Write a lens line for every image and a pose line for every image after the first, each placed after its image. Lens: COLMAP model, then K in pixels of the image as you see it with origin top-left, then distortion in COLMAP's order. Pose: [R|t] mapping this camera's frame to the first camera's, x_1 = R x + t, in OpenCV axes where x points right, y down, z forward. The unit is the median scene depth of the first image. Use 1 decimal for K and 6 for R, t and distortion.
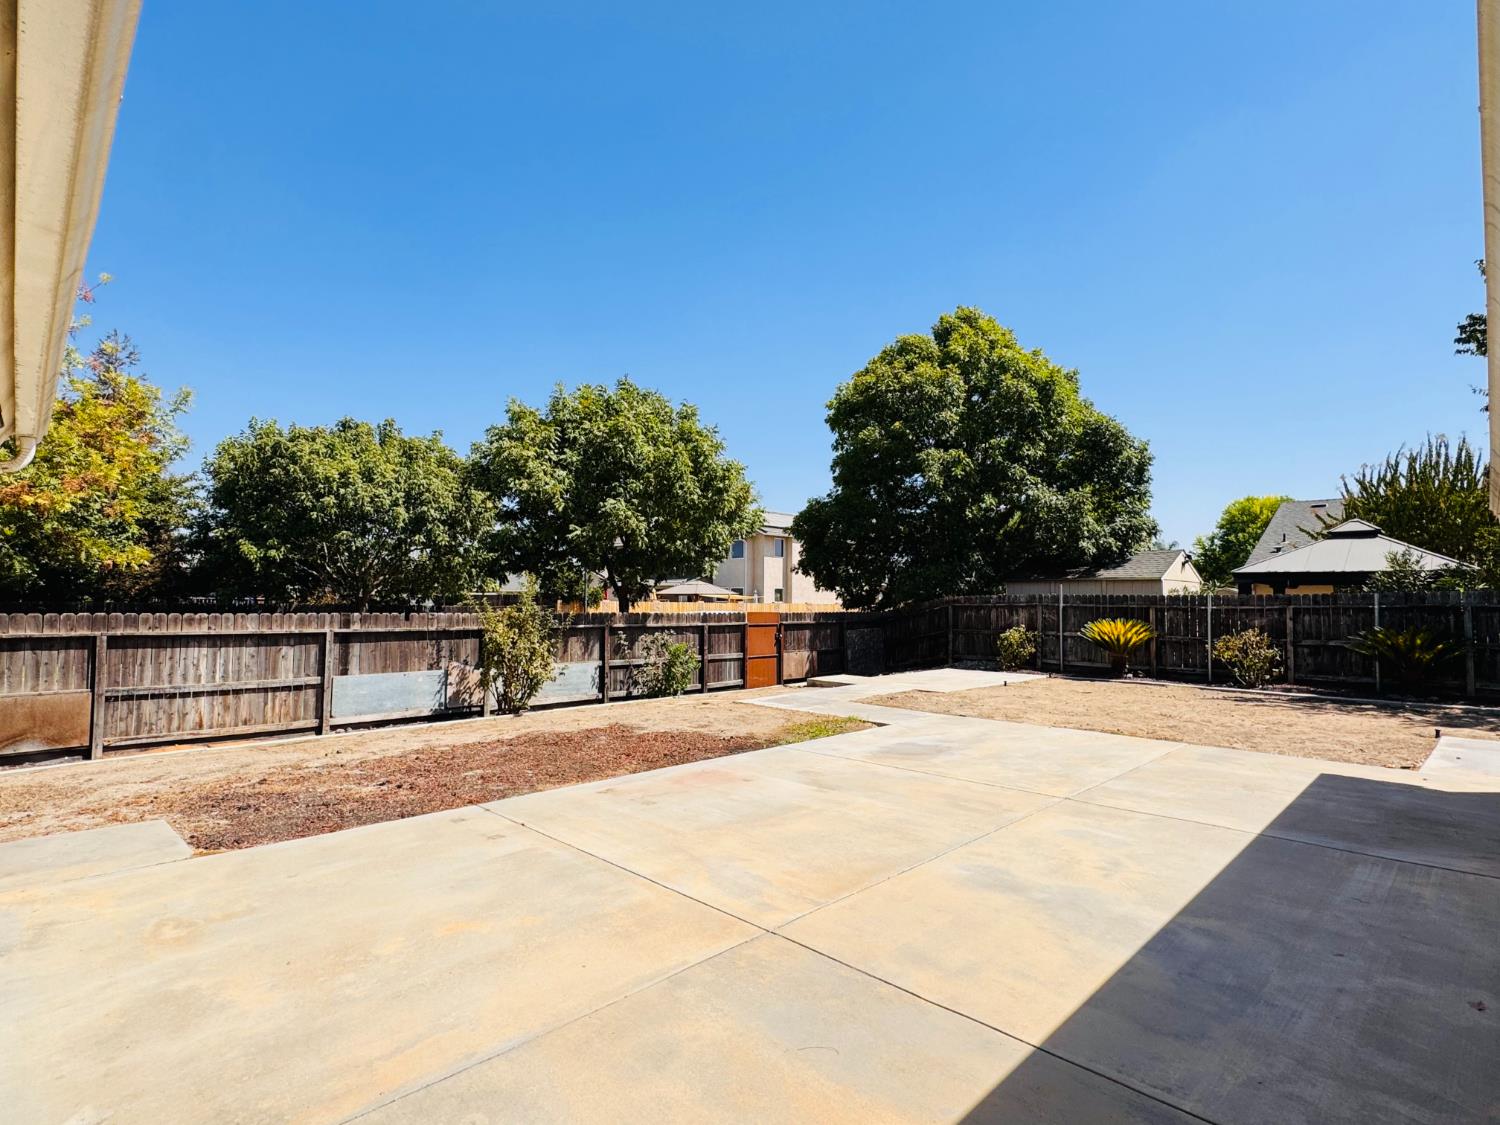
lens RADIAL K [[737.4, 0, 745.3], [0, 737.4, 560.1], [0, 0, 1]] dist [-0.003403, 0.000091]
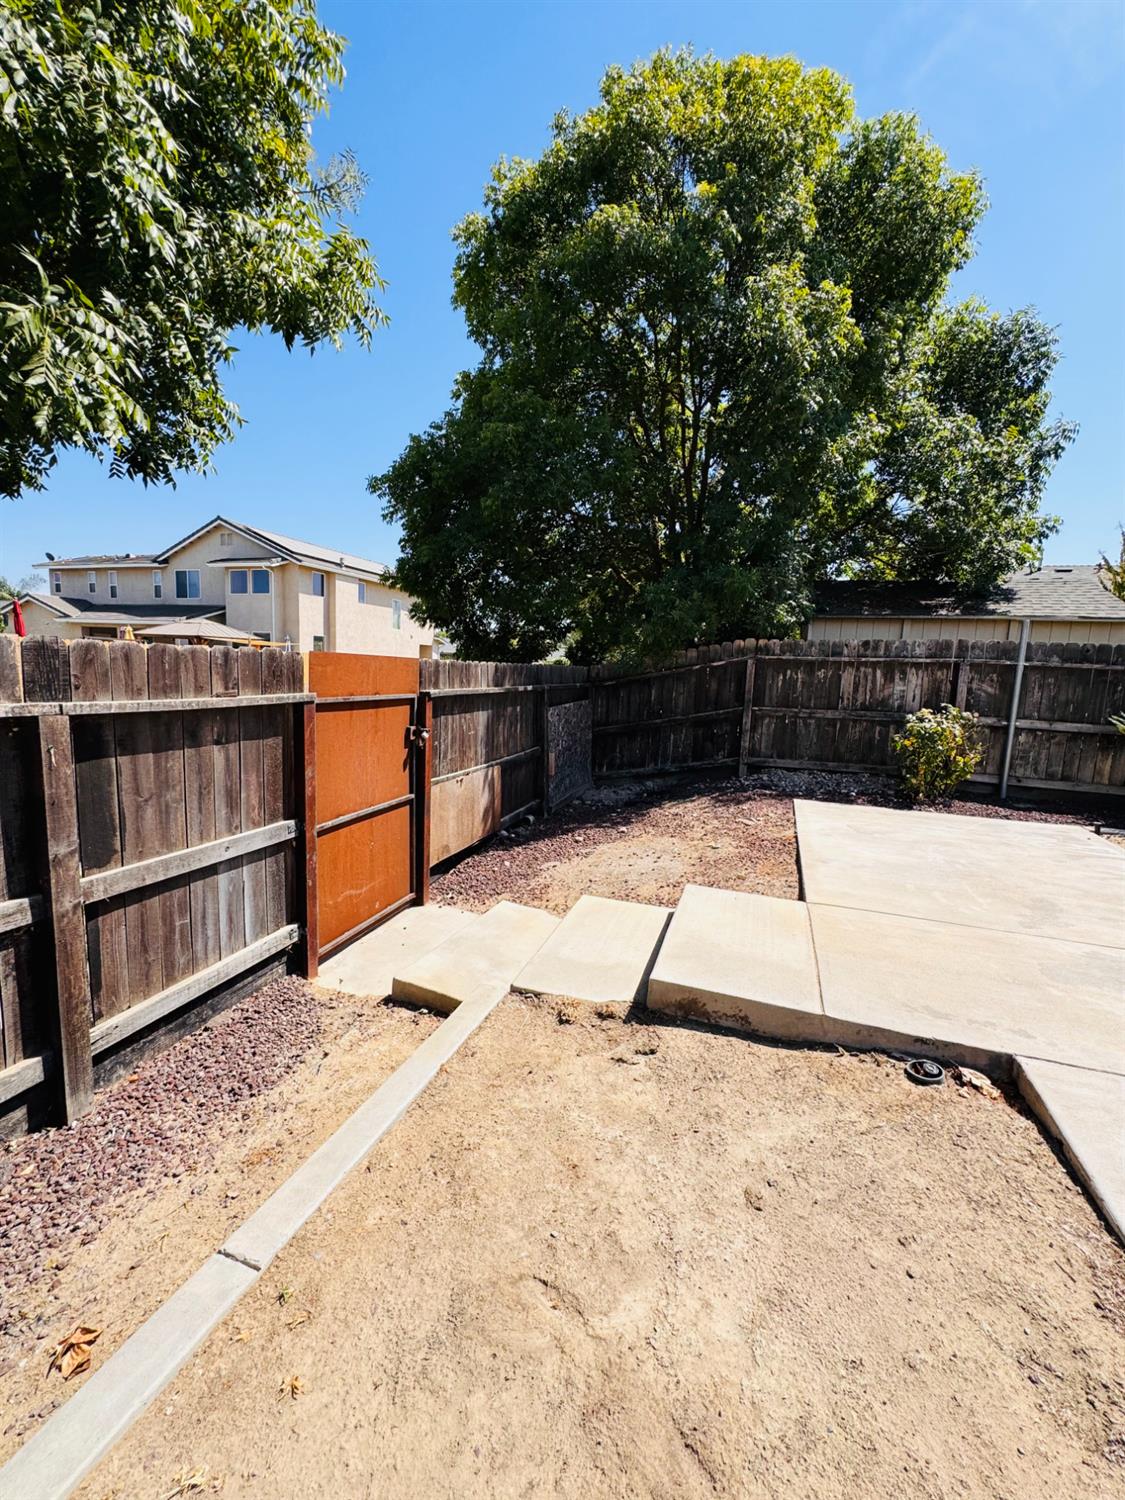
lens RADIAL K [[597.2, 0, 563.0], [0, 597.2, 741.7], [0, 0, 1]] dist [-0.000366, -0.000988]
pose [[0.898847, -0.023082, 0.437654, -0.009311], [-0.060352, 0.982579, 0.175771, 0.061201], [-0.434087, -0.184404, 0.881795, 0.791060]]
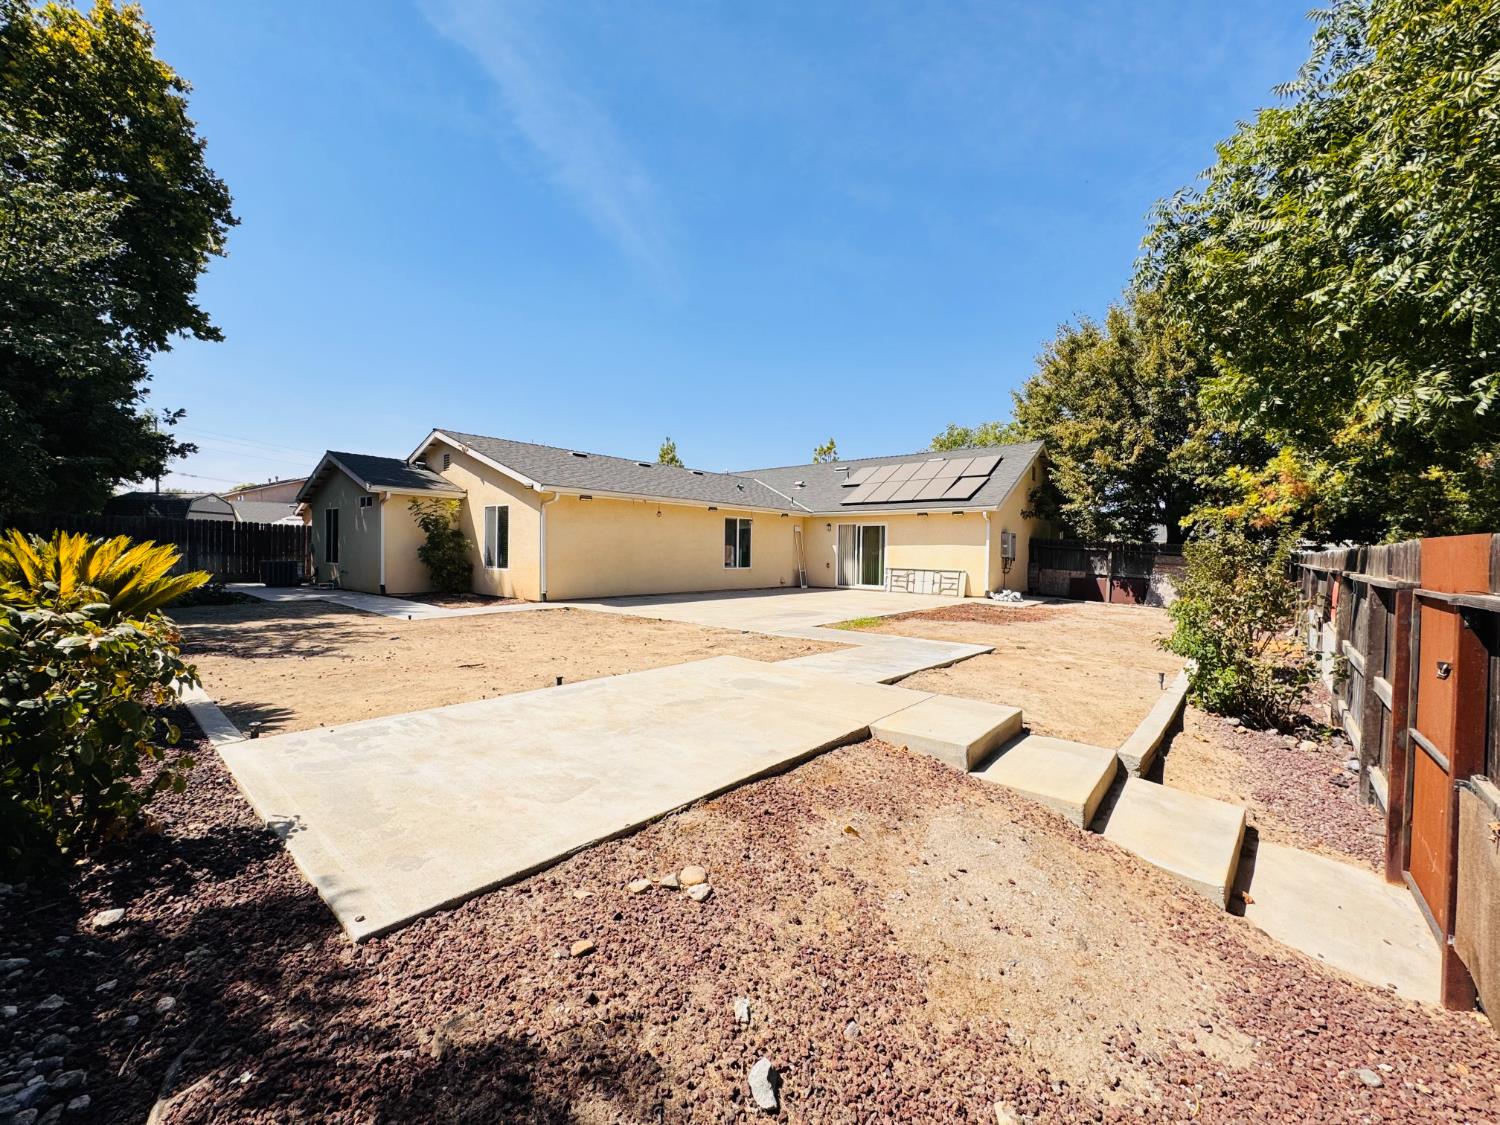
lens RADIAL K [[597.2, 0, 737.8], [0, 597.2, 577.5], [0, 0, 1]] dist [-0.000366, -0.000988]
pose [[-0.996951, -0.020932, -0.075174, 0.237598], [-0.019811, 0.999682, -0.015627, 0.090862], [0.075477, -0.014090, -0.997048, 1.185007]]
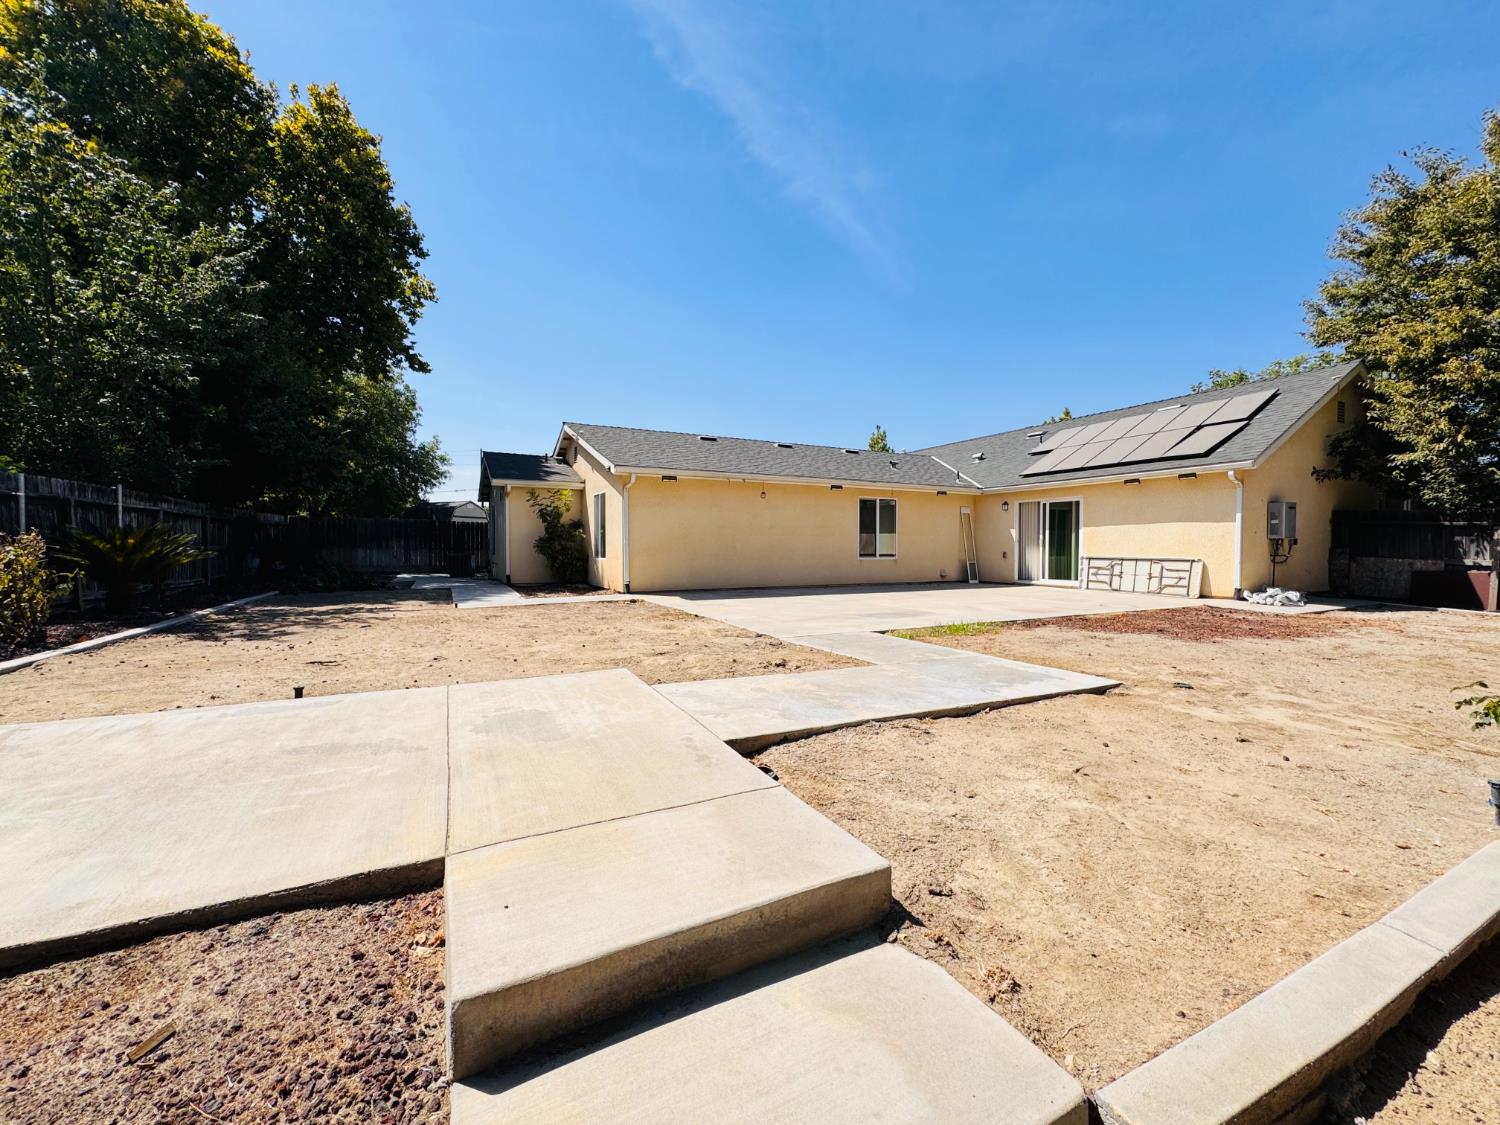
lens RADIAL K [[597.2, 0, 745.4], [0, 597.2, 559.7], [0, 0, 1]] dist [-0.000366, -0.000988]
pose [[-0.952575, -0.017904, 0.303777, 0.070635], [-0.028853, 0.999084, -0.031591, 0.093869], [-0.302934, -0.038858, -0.952219, 1.025907]]
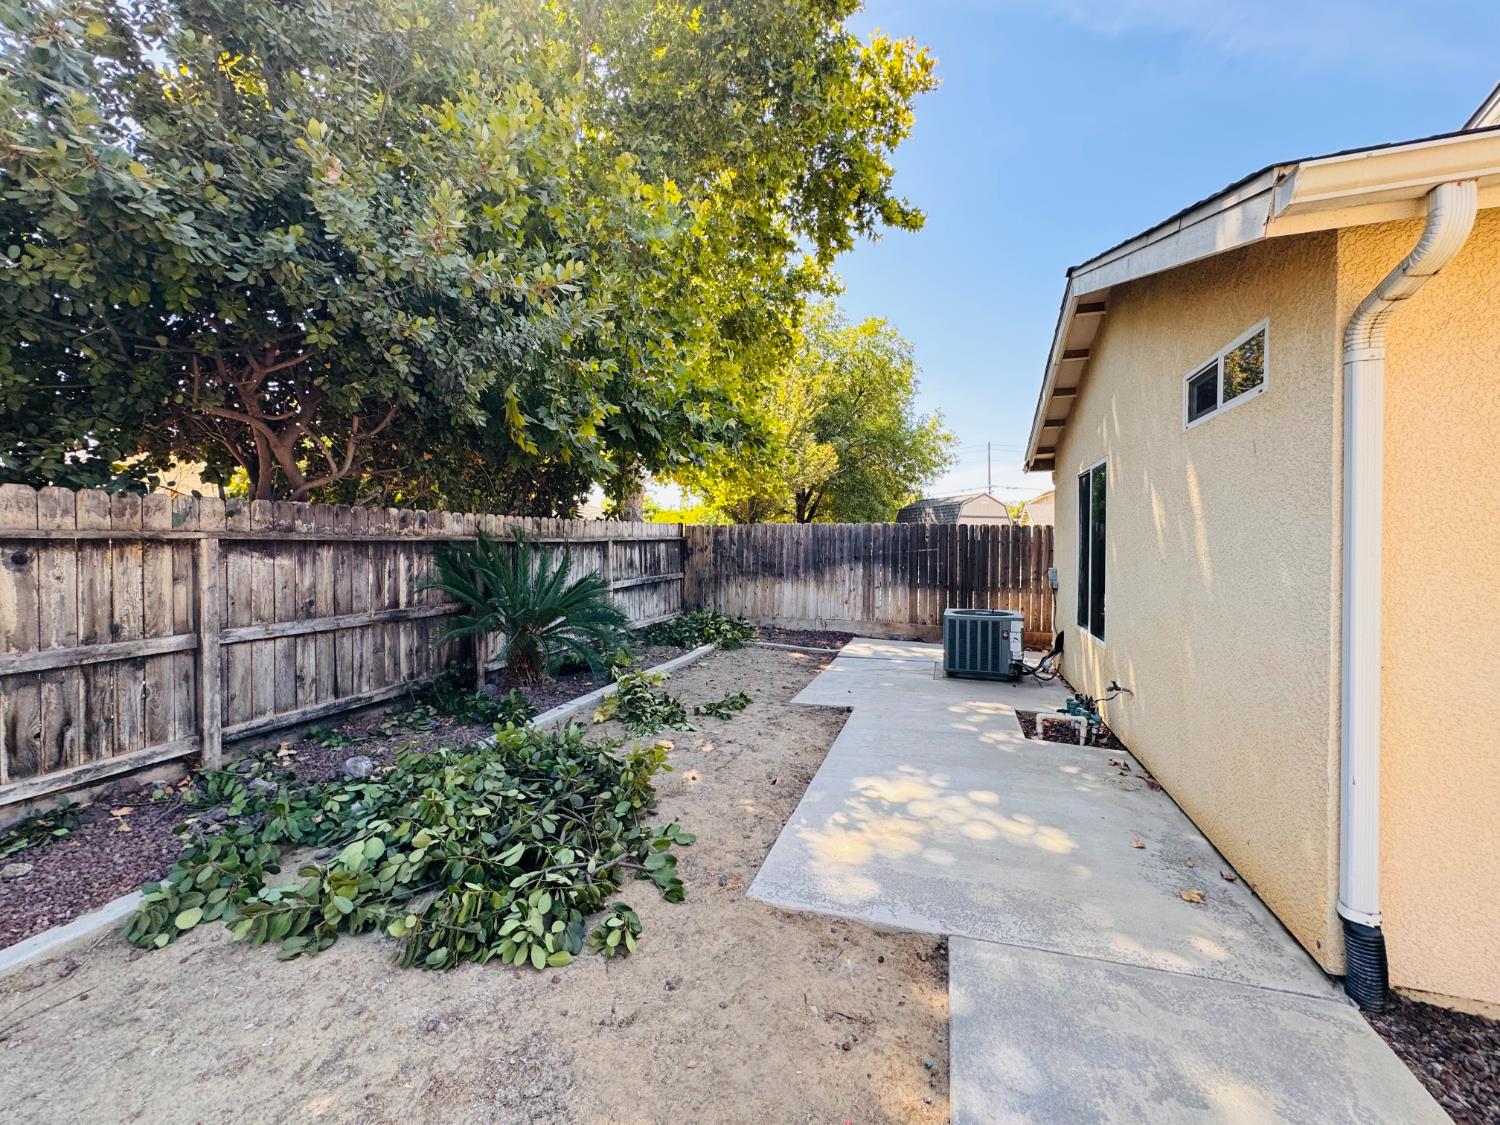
lens RADIAL K [[597.2, 0, 745.9], [0, 597.2, 561.4], [0, 0, 1]] dist [-0.000366, -0.000988]
pose [[-0.448926, -0.027713, 0.893139, 0.636944], [-0.052572, 0.998607, 0.004560, 0.033730], [-0.892021, -0.044907, -0.449757, 0.442706]]
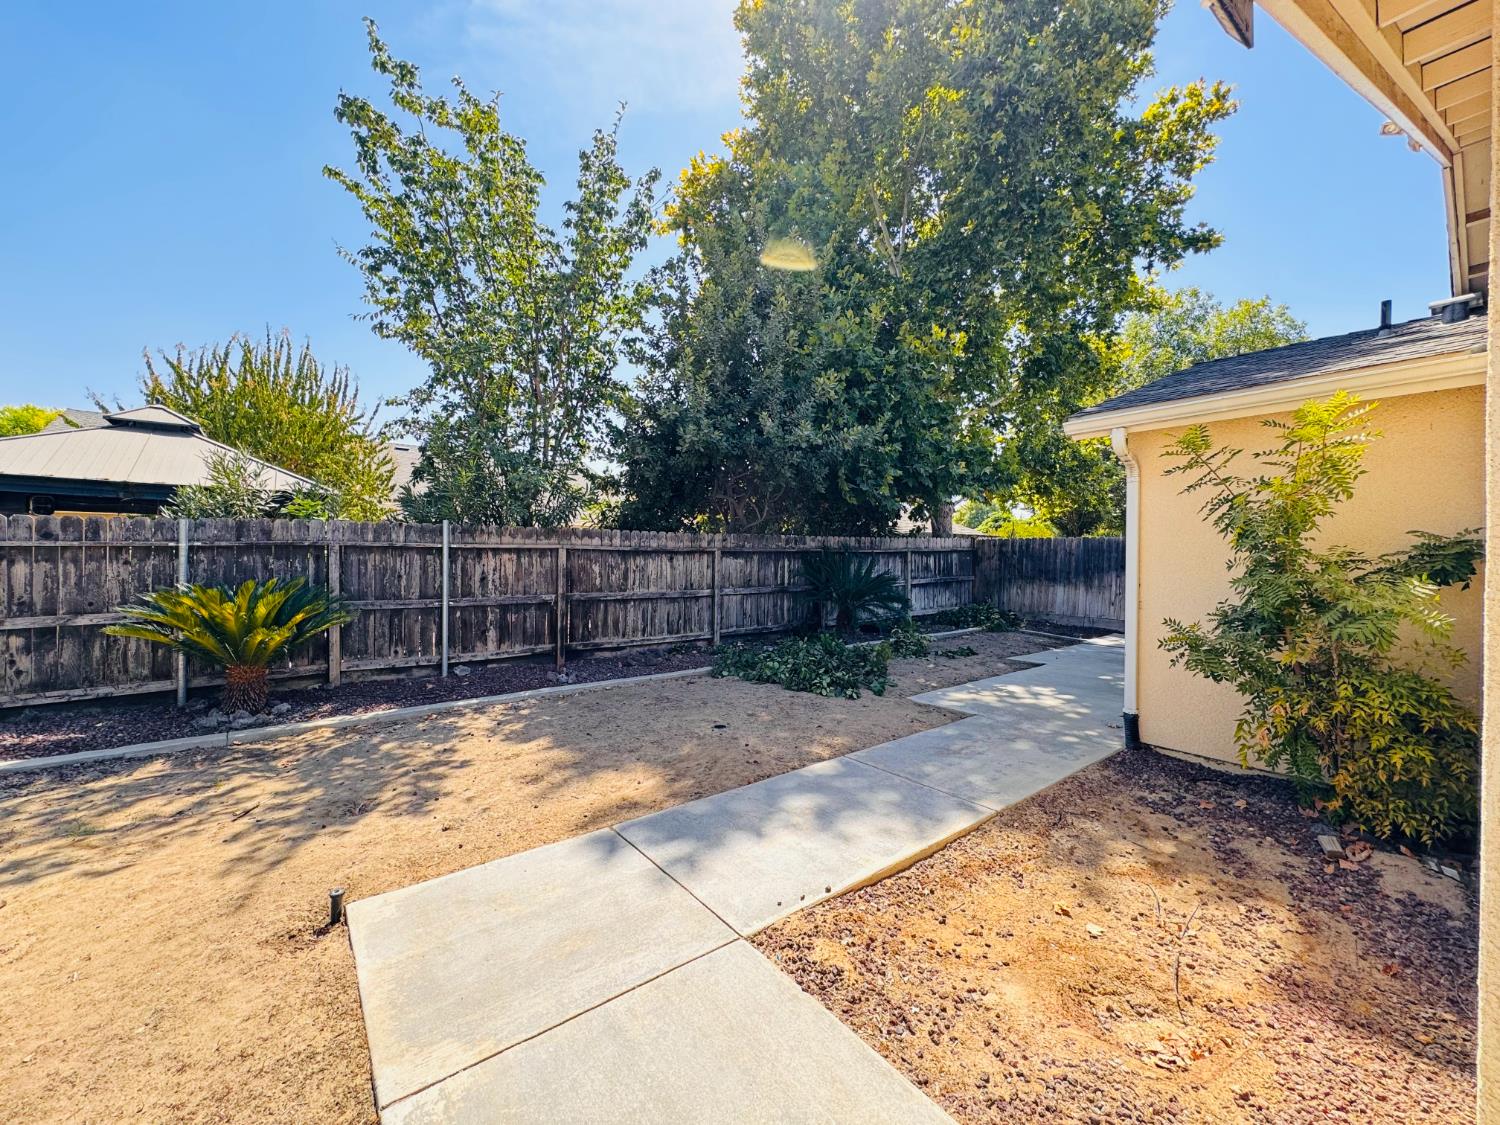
lens RADIAL K [[597.2, 0, 745.6], [0, 597.2, 564.1], [0, 0, 1]] dist [-0.000366, -0.000988]
pose [[0.120596, -0.022739, 0.992441, 0.378182], [-0.063188, 0.997534, 0.030534, 0.030533], [-0.990689, -0.066393, 0.118862, 0.430823]]
